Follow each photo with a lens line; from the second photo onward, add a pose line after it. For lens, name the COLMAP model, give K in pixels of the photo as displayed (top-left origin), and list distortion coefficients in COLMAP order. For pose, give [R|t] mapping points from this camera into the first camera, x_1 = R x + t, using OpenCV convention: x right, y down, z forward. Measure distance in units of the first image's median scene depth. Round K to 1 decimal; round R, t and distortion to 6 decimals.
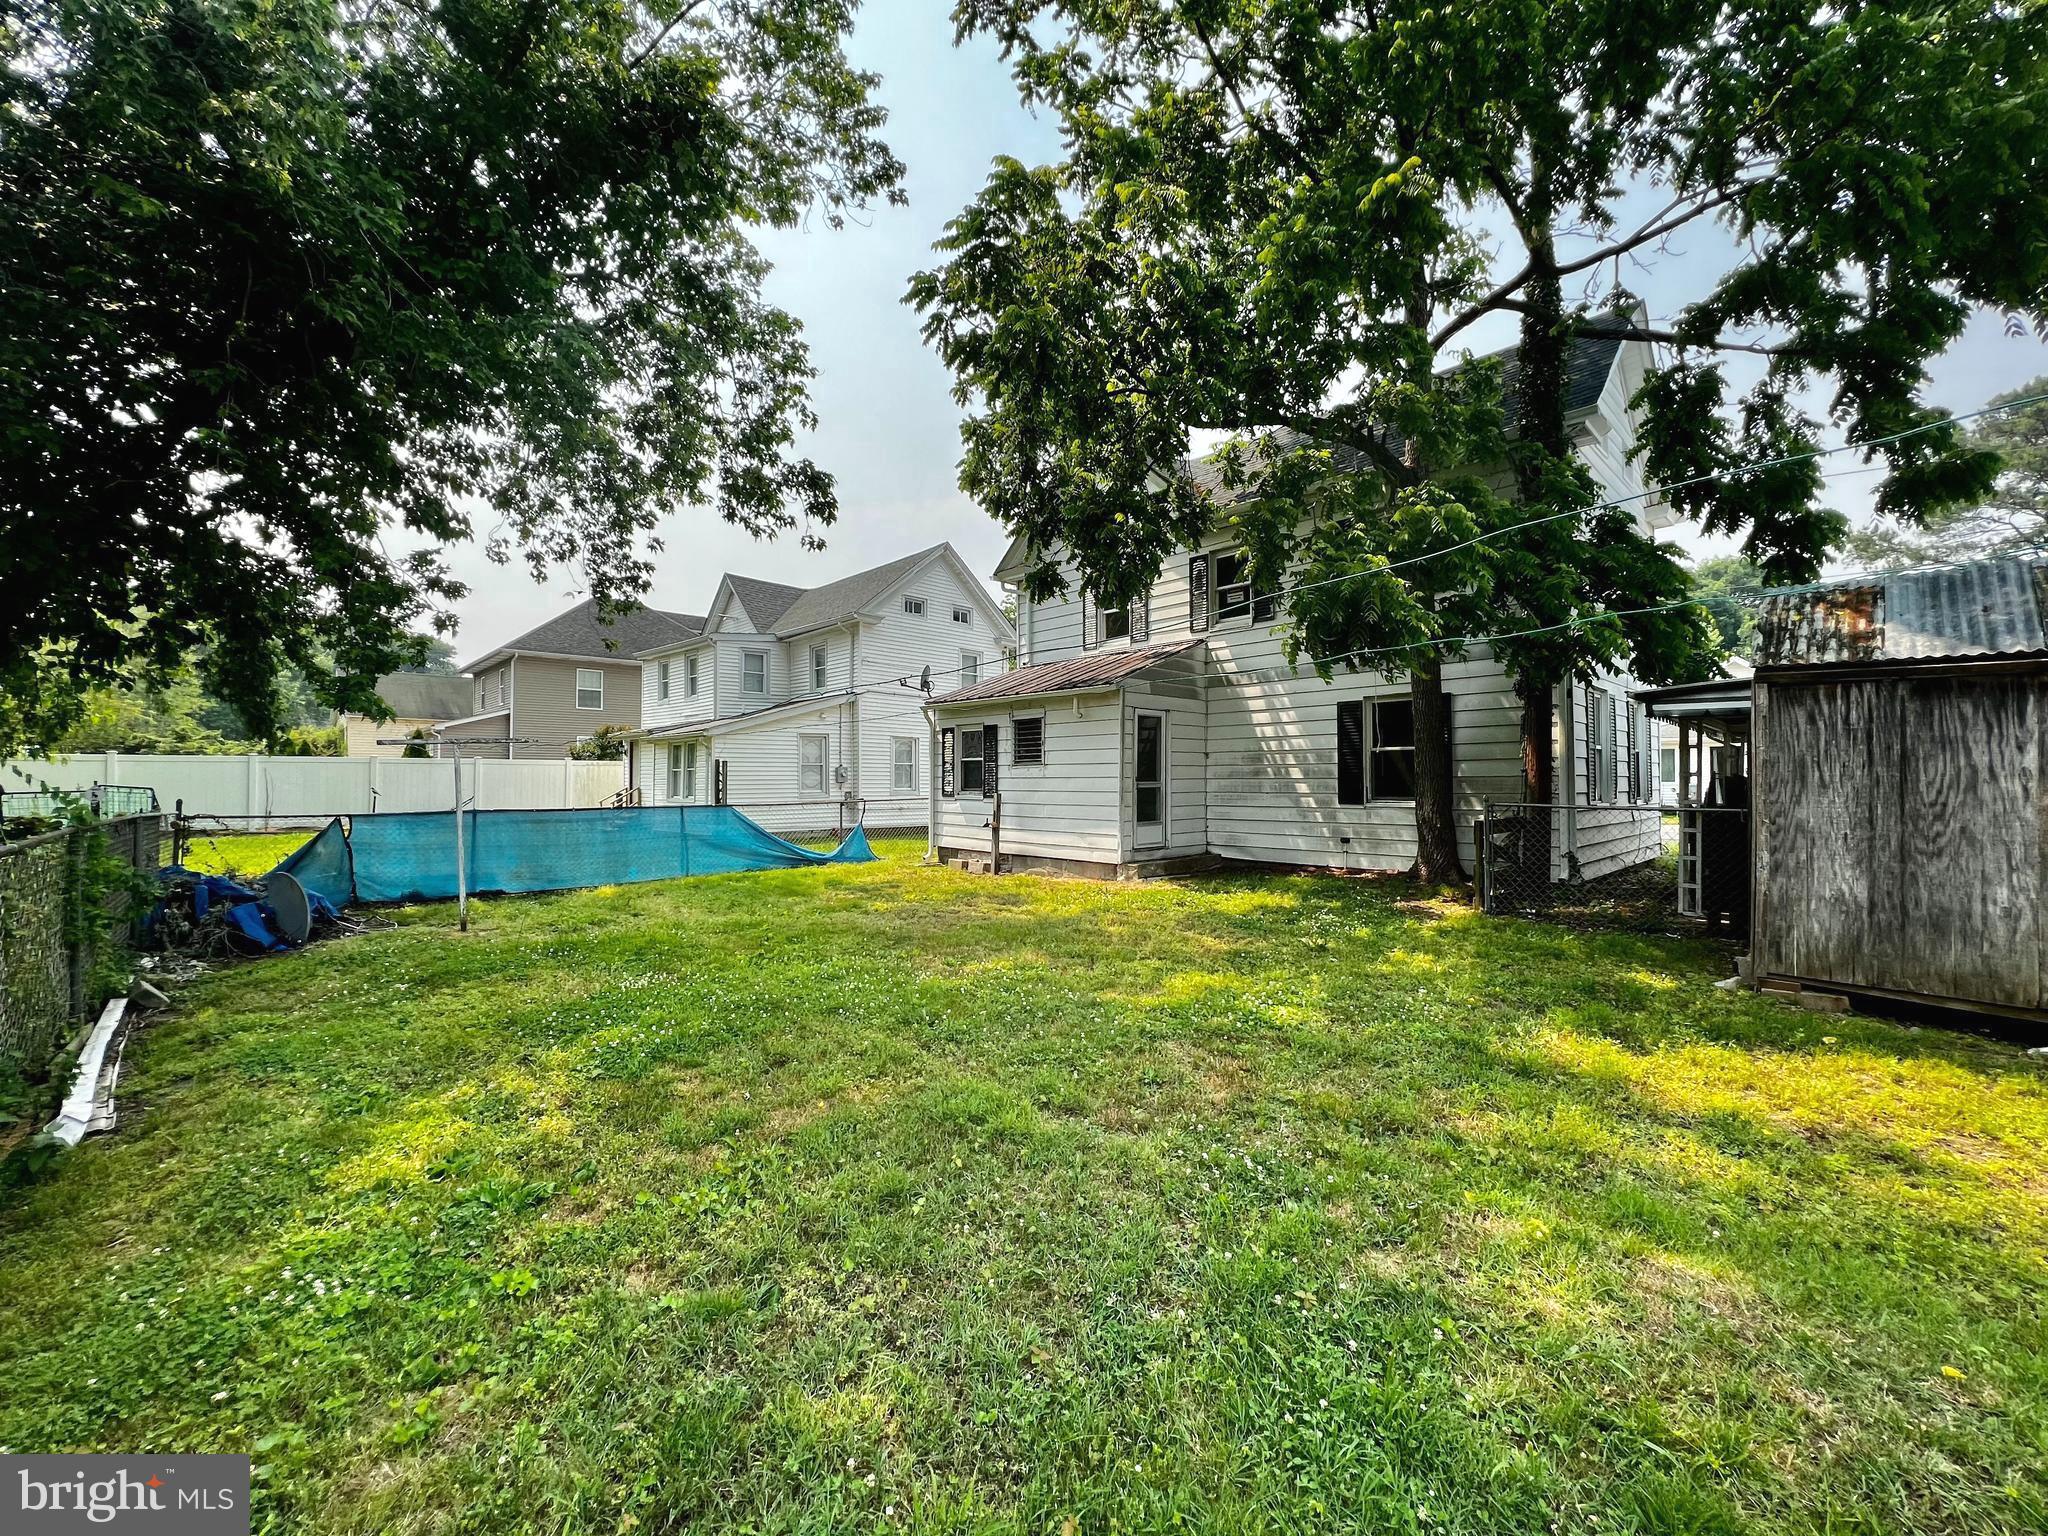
lens RADIAL K [[817.6, 0, 1021.2], [0, 817.6, 768.2], [0, 0, 1]] dist [-0.001704, 0.000576]
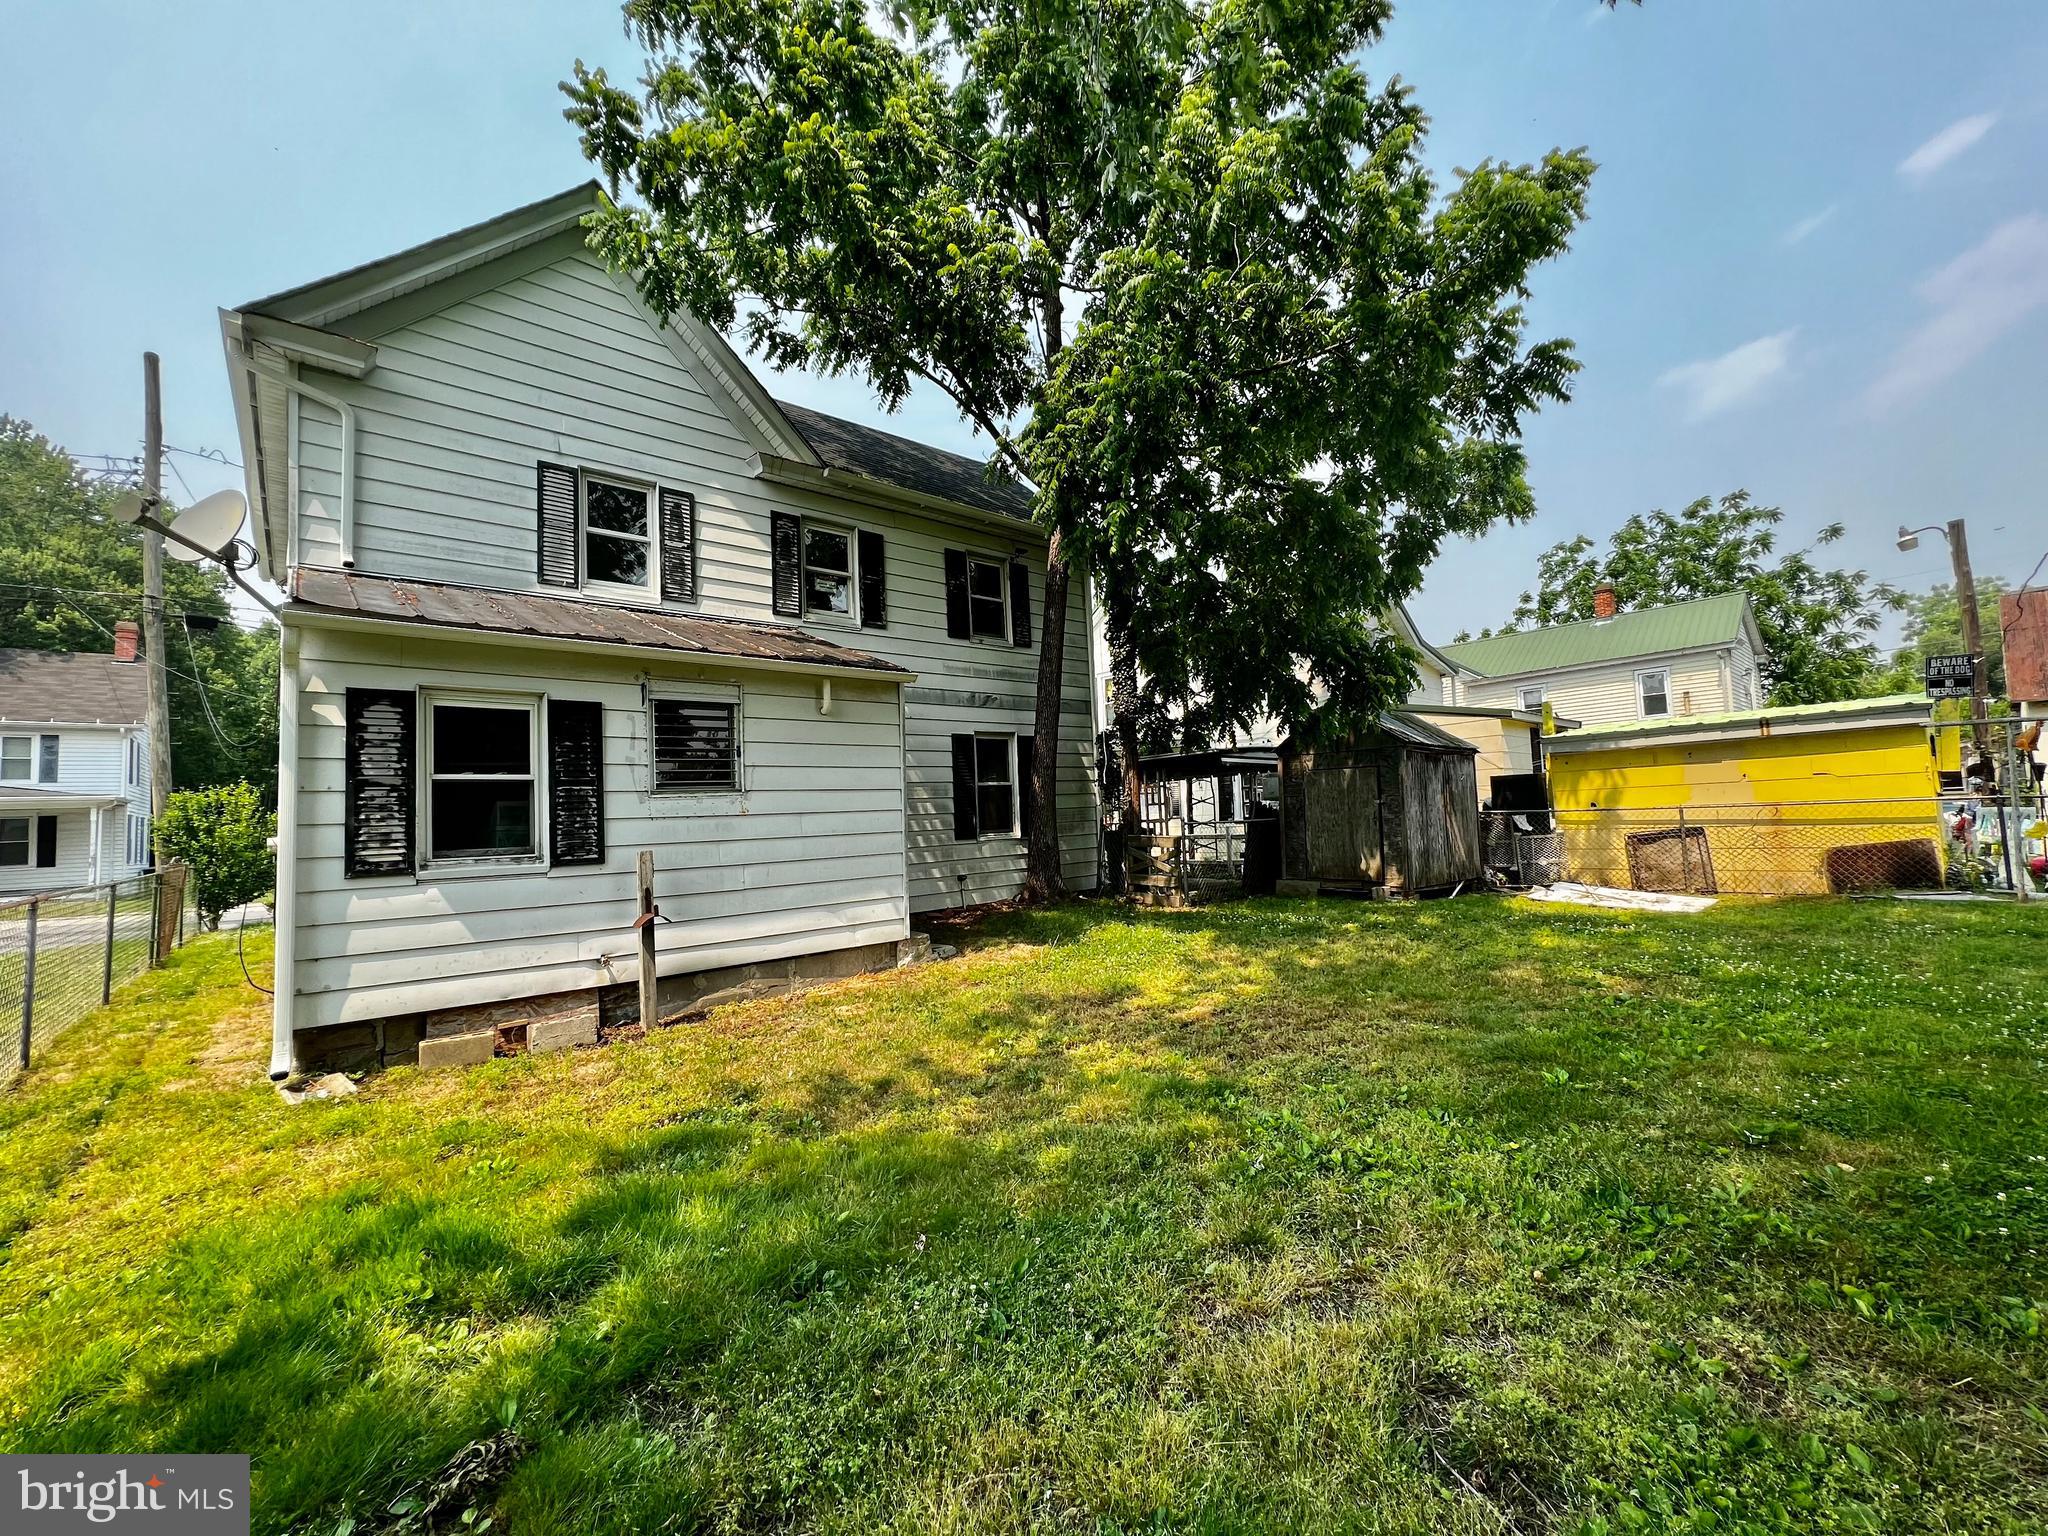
lens RADIAL K [[817.6, 0, 1021.2], [0, 817.6, 768.2], [0, 0, 1]] dist [-0.001704, 0.000576]
pose [[0.059670, 0.058203, 0.996520, -0.489848], [0.023034, 0.997953, -0.059666, 0.016037], [-0.997952, 0.026514, 0.058207, 0.761162]]
